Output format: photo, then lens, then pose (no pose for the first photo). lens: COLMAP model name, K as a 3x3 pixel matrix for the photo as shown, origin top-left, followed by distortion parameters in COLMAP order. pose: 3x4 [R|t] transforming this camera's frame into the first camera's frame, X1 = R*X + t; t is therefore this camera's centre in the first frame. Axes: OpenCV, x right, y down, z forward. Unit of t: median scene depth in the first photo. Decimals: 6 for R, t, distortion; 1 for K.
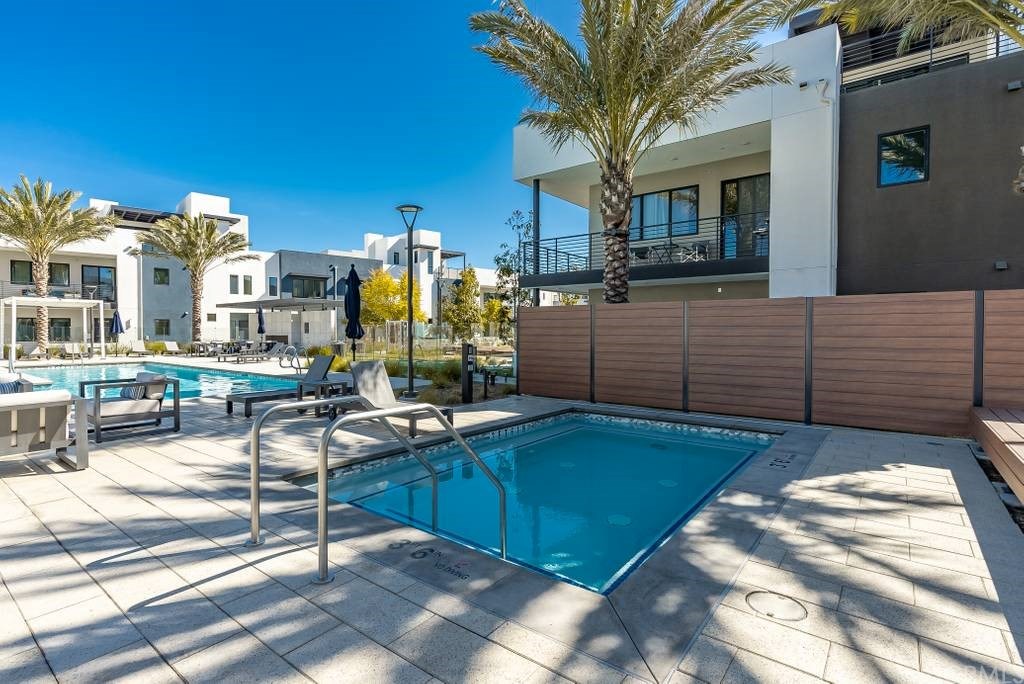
lens RADIAL K [[500.2, 0, 516.0], [0, 500.2, 342.8], [0, 0, 1]] dist [0.009130, -0.001434]
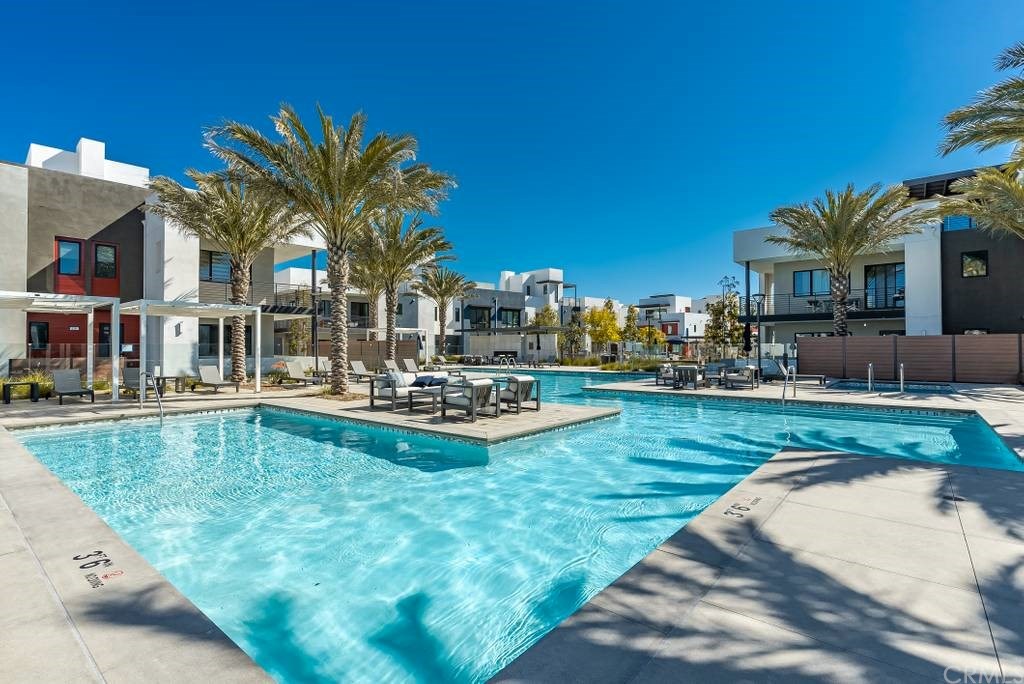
lens RADIAL K [[500.2, 0, 506.0], [0, 500.2, 340.1], [0, 0, 1]] dist [0.009130, -0.001434]
pose [[0.999414, -0.002997, -0.034110, -0.294203], [0.001681, 0.999255, -0.038551, 0.006209], [0.034200, 0.038471, 0.998674, -0.303863]]
